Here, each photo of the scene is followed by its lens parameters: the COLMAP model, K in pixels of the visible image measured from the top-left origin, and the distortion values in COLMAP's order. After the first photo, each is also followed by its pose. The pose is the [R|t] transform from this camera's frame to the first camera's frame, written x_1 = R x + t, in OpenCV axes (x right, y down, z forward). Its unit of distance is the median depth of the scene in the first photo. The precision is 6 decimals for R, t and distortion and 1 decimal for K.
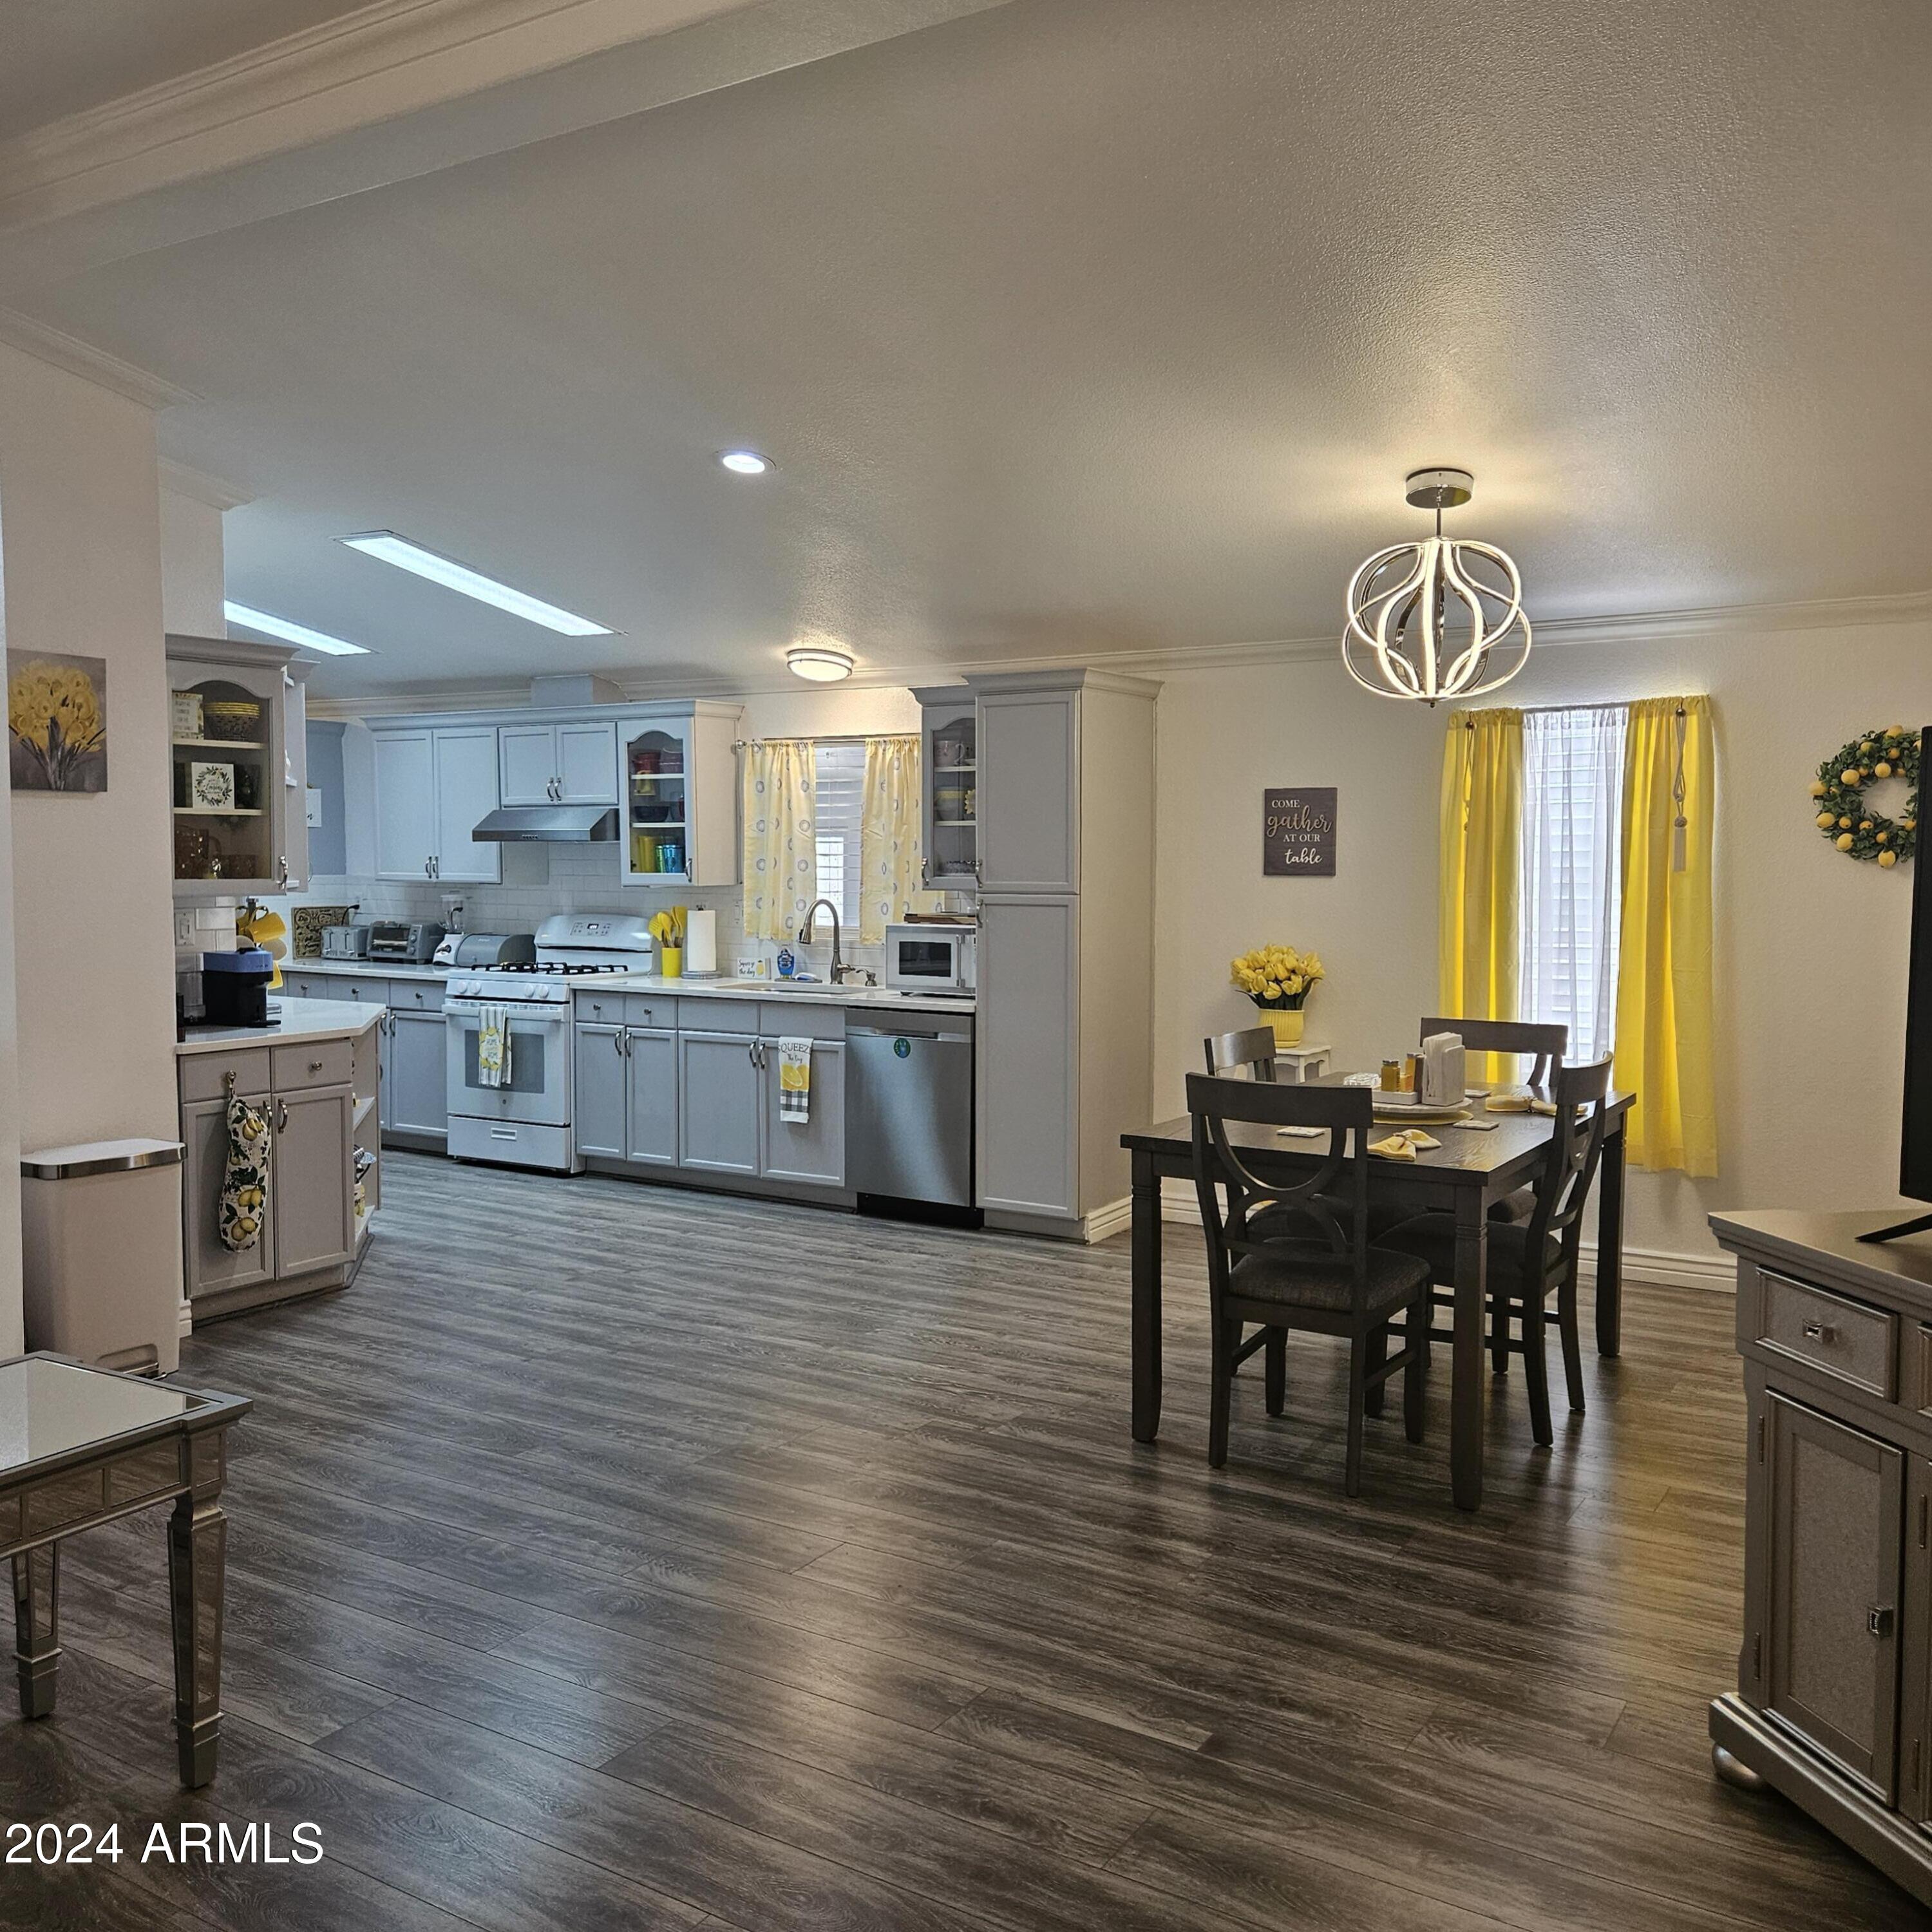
lens RADIAL K [[1792.2, 0, 970.2], [0, 1792.2, 992.0], [0, 0, 1]] dist [0.089888, -0.098540]
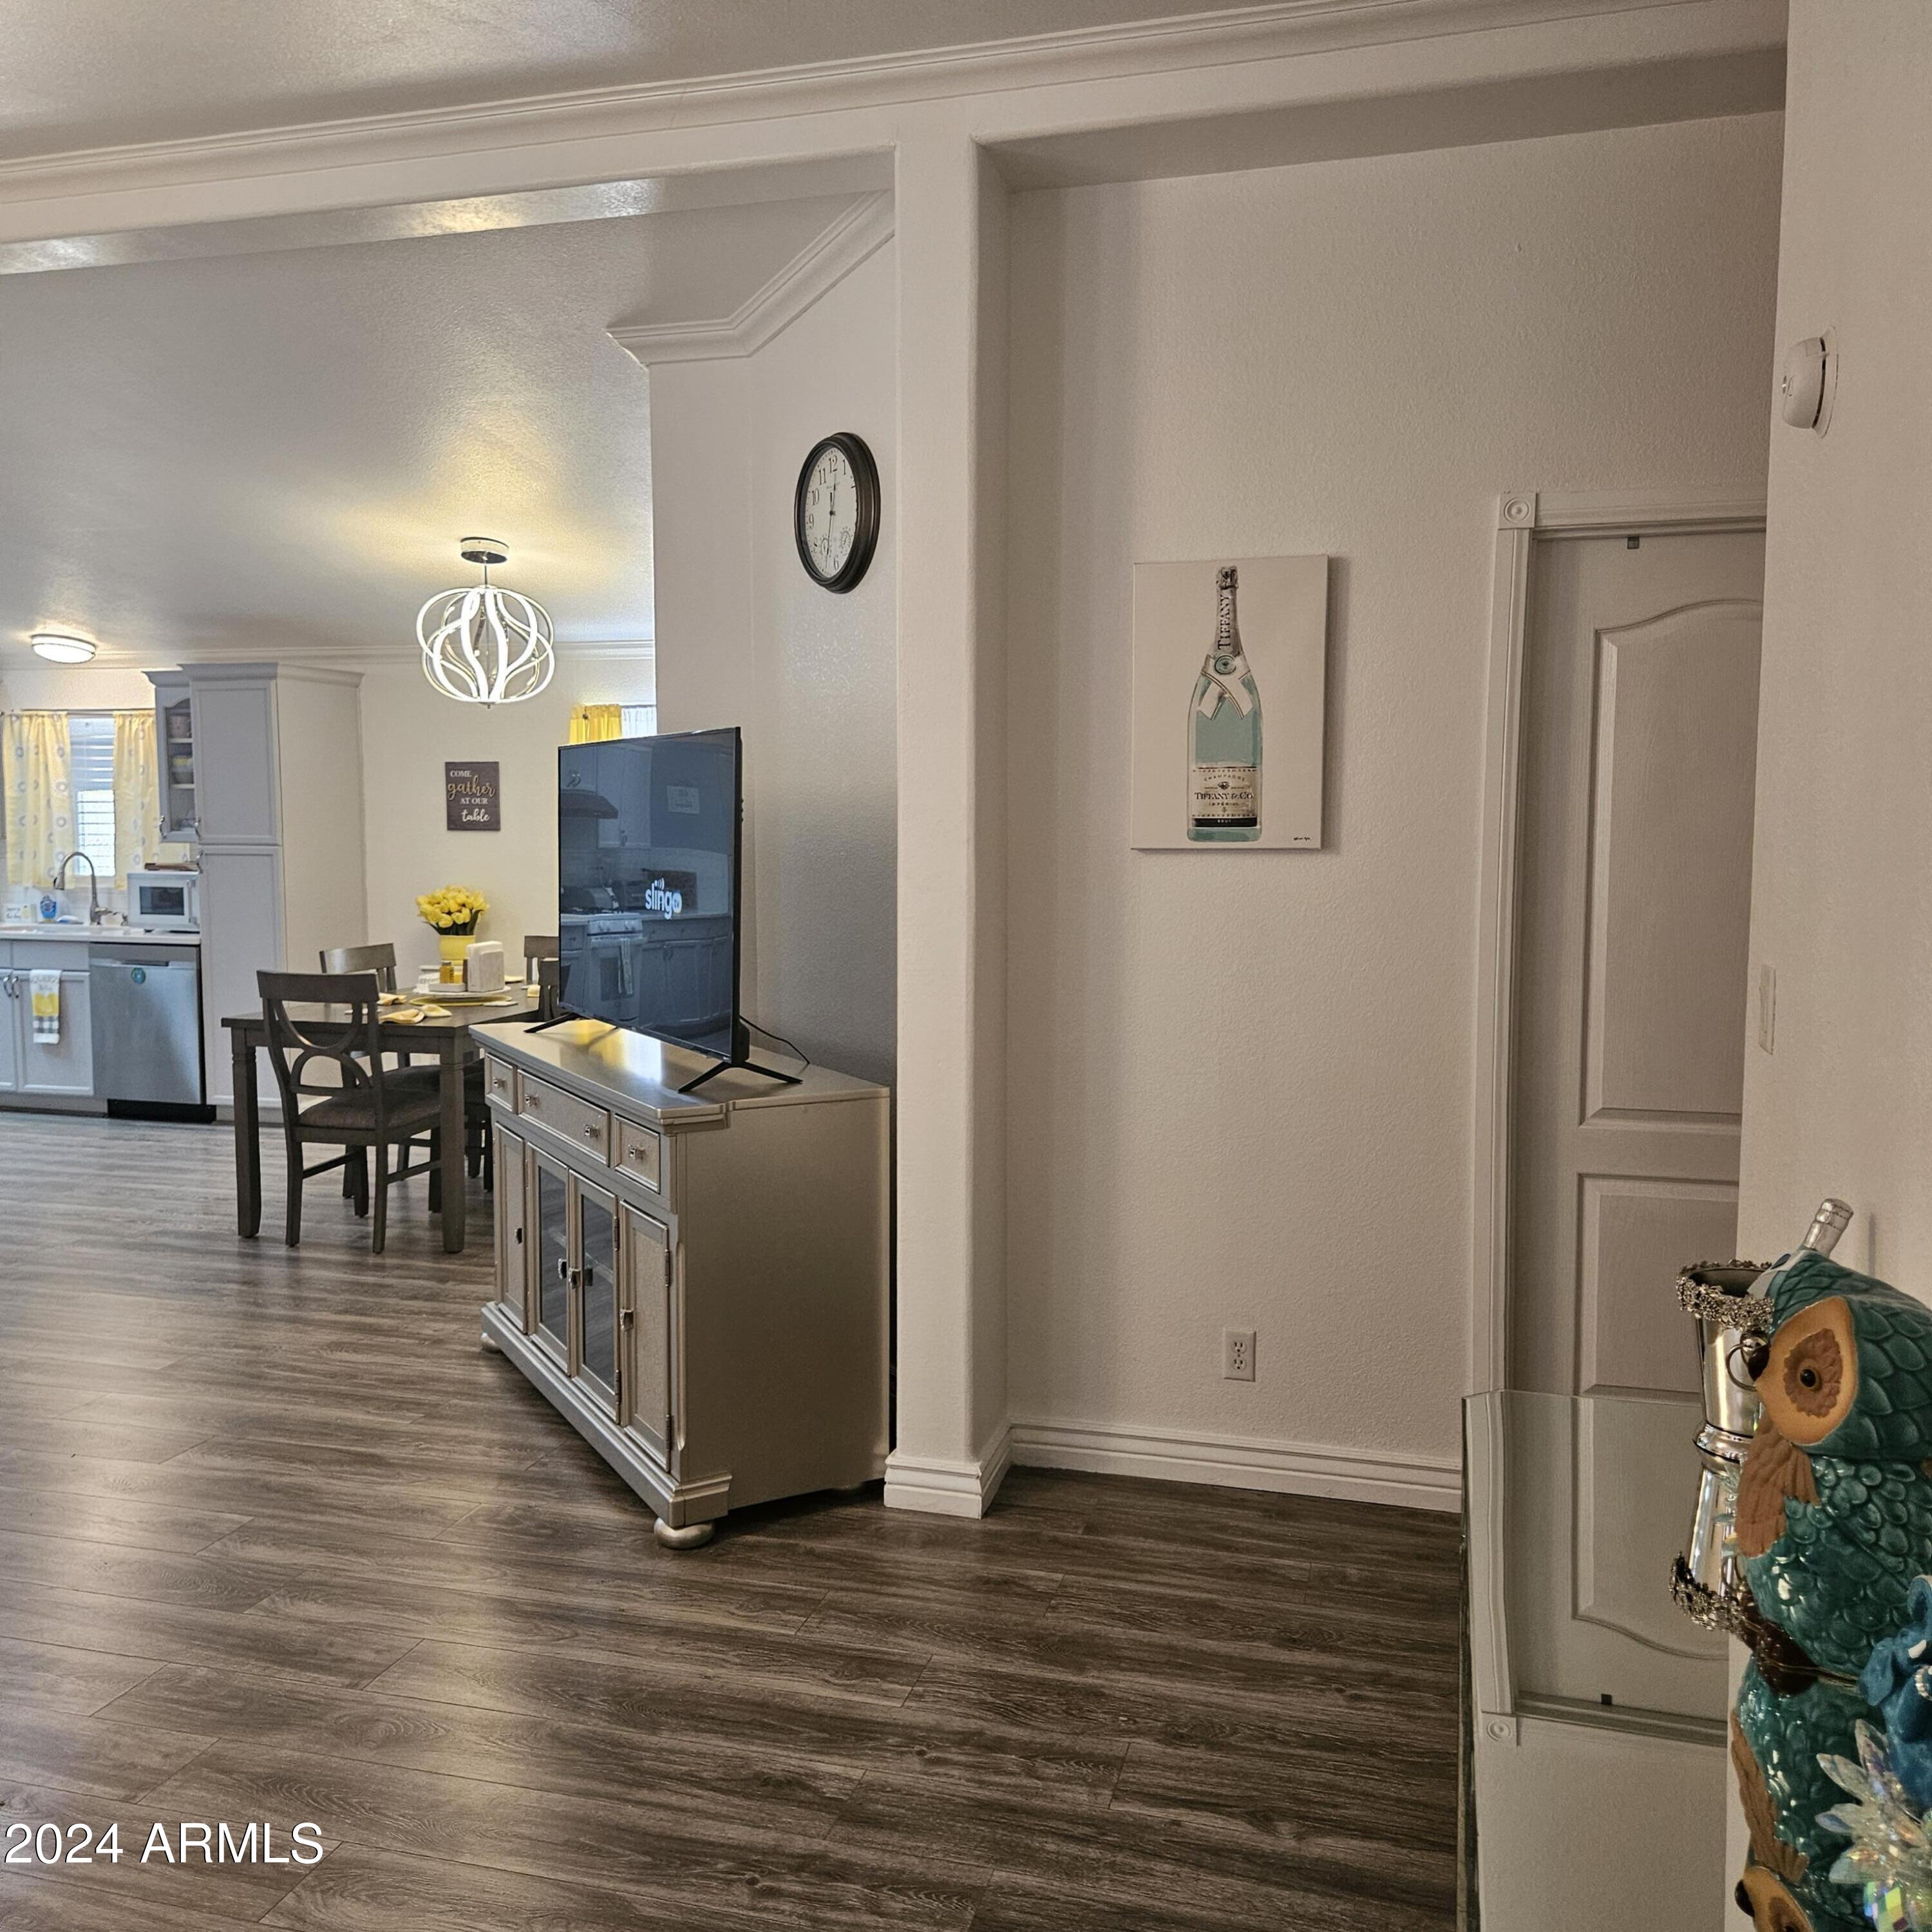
lens RADIAL K [[1792.2, 0, 970.2], [0, 1792.2, 992.0], [0, 0, 1]] dist [0.089888, -0.098540]
pose [[0.960885, -0.028456, 0.275483, 0.154104], [0.022105, 0.999414, 0.026133, 0.022111], [-0.276065, -0.019022, 0.960951, -0.302826]]
